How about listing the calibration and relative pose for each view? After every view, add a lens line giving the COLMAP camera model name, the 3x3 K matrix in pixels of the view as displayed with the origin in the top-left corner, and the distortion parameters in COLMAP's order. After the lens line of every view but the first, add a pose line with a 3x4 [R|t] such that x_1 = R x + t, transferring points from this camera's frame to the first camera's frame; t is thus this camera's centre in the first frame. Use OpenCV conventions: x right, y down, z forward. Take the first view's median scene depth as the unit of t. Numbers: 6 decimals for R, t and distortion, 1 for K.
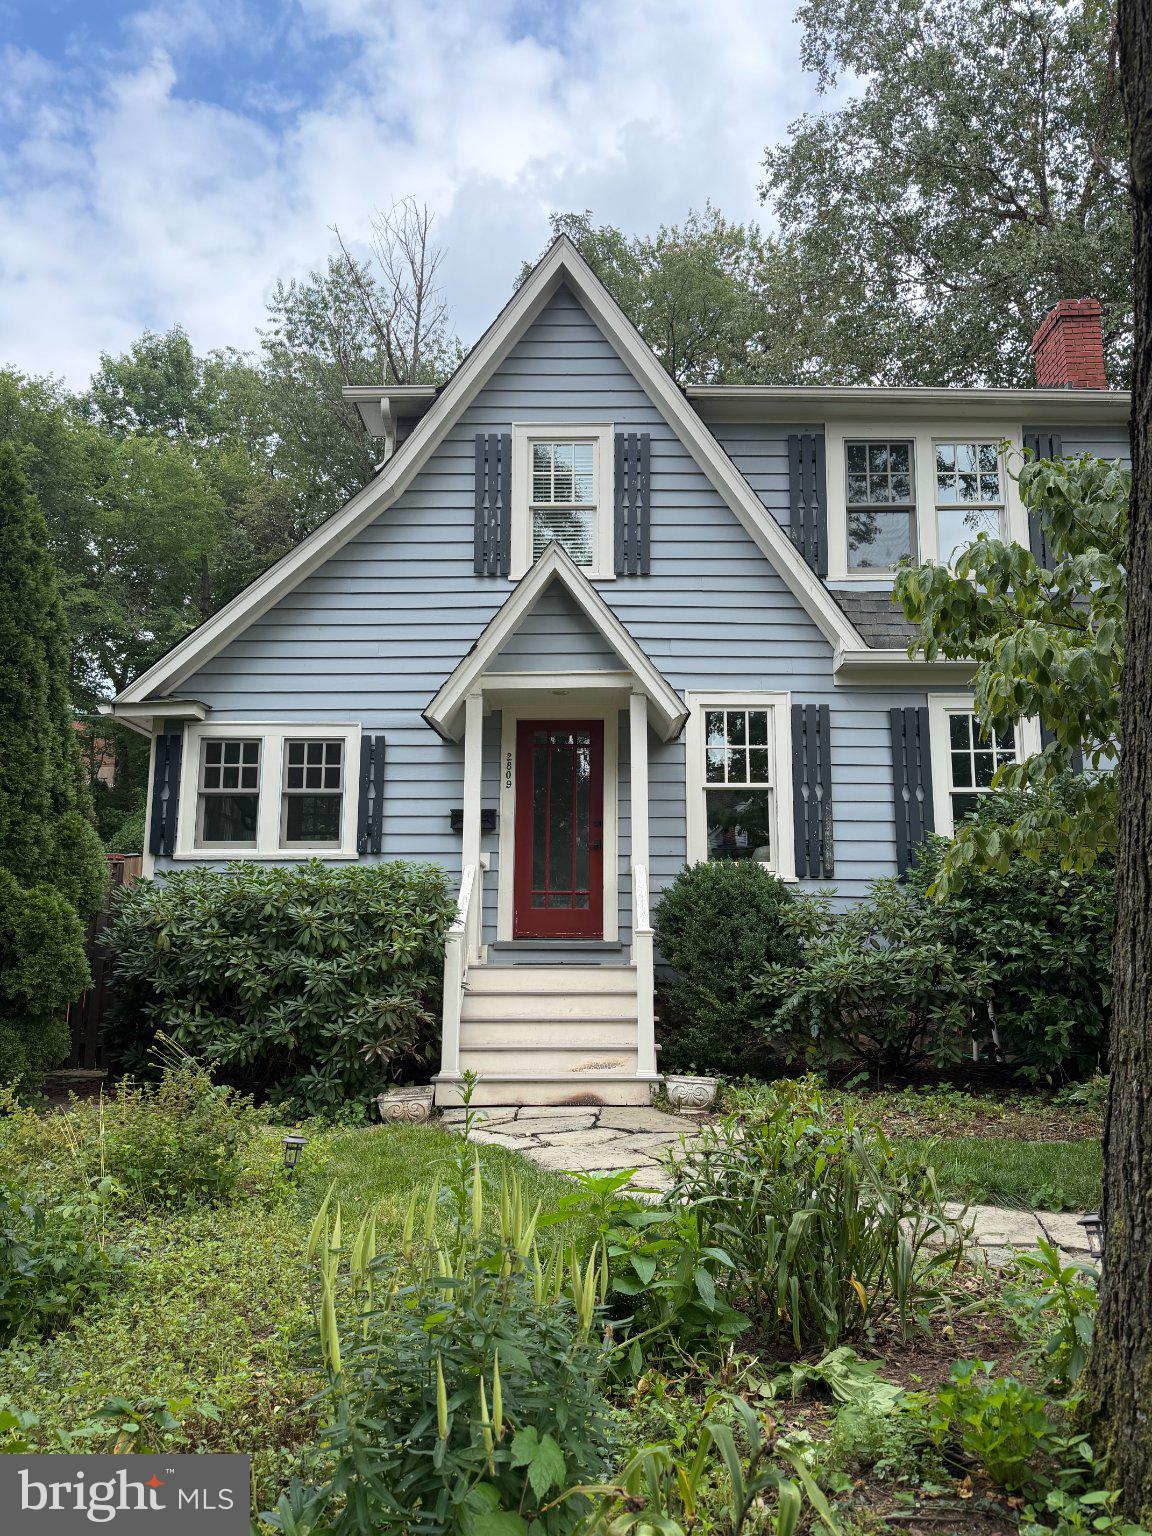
lens RADIAL K [[1076.7, 0, 568.5], [0, 1076.7, 789.0], [0, 0, 1]] dist [0.173659, -0.334194]
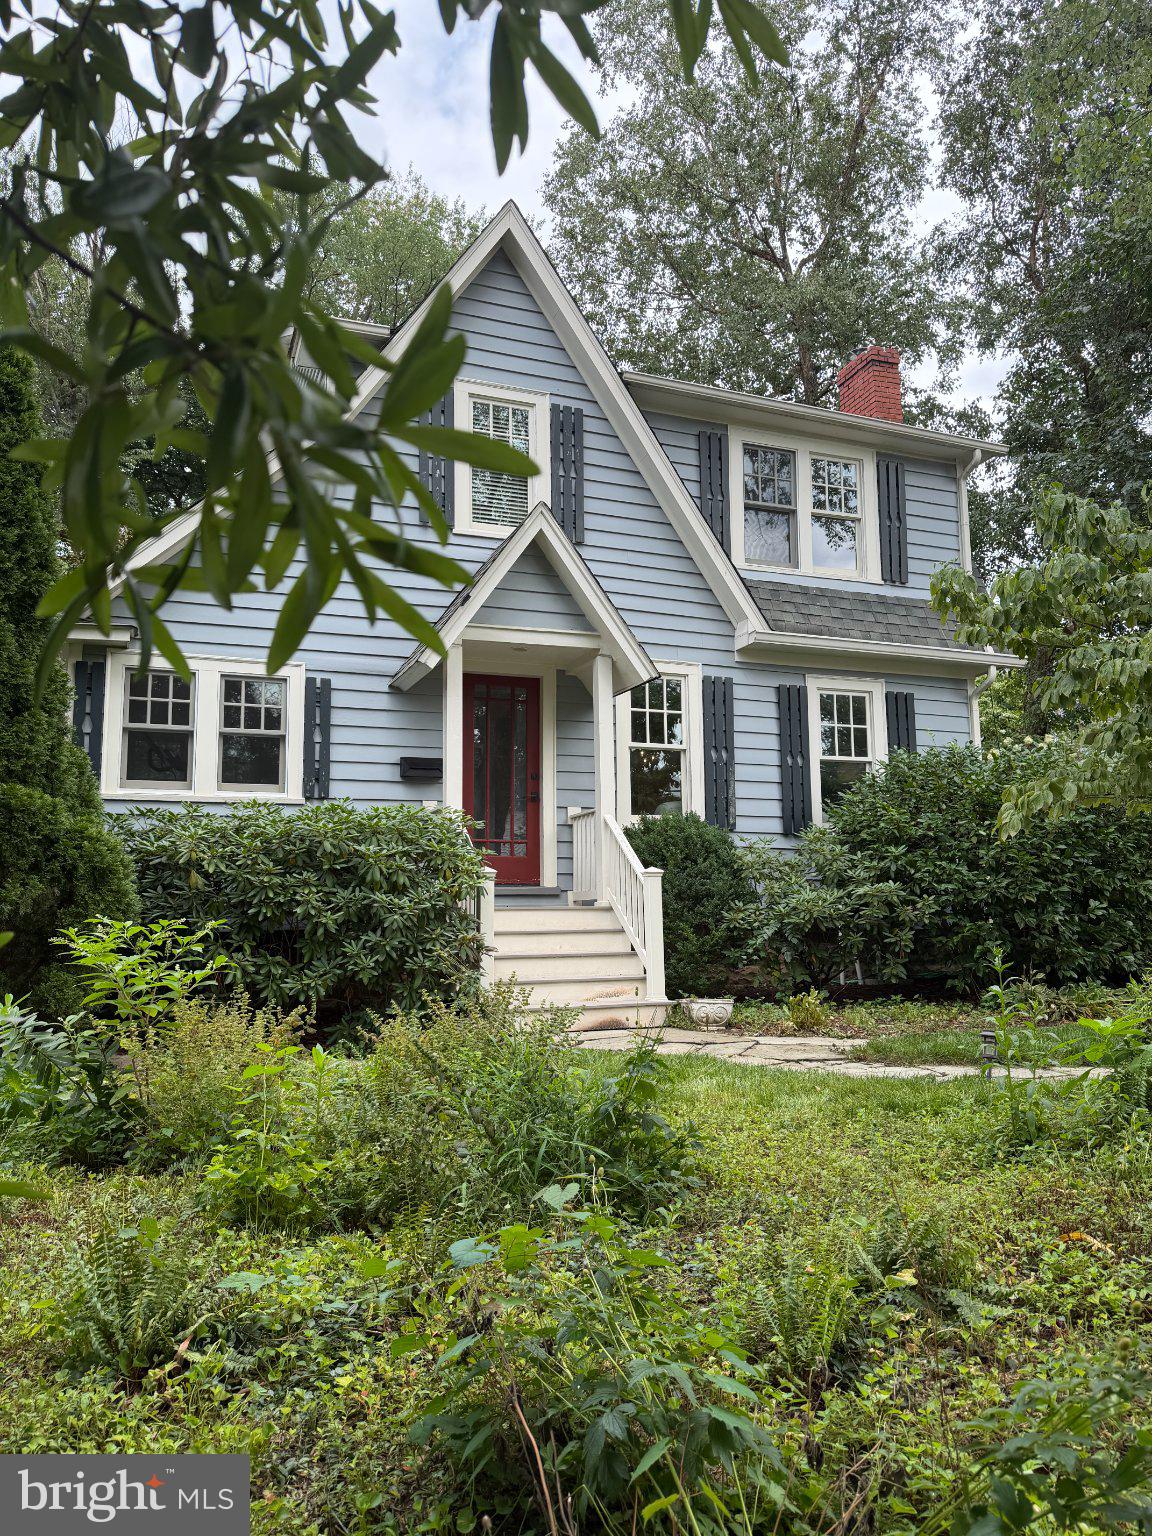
lens RADIAL K [[1076.7, 0, 568.5], [0, 1076.7, 789.0], [0, 0, 1]] dist [0.173659, -0.334194]
pose [[0.934625, 0.030263, 0.354344, -0.315384], [-0.039417, 0.999049, 0.018642, 0.023543], [-0.353443, -0.031390, 0.934929, 0.004489]]
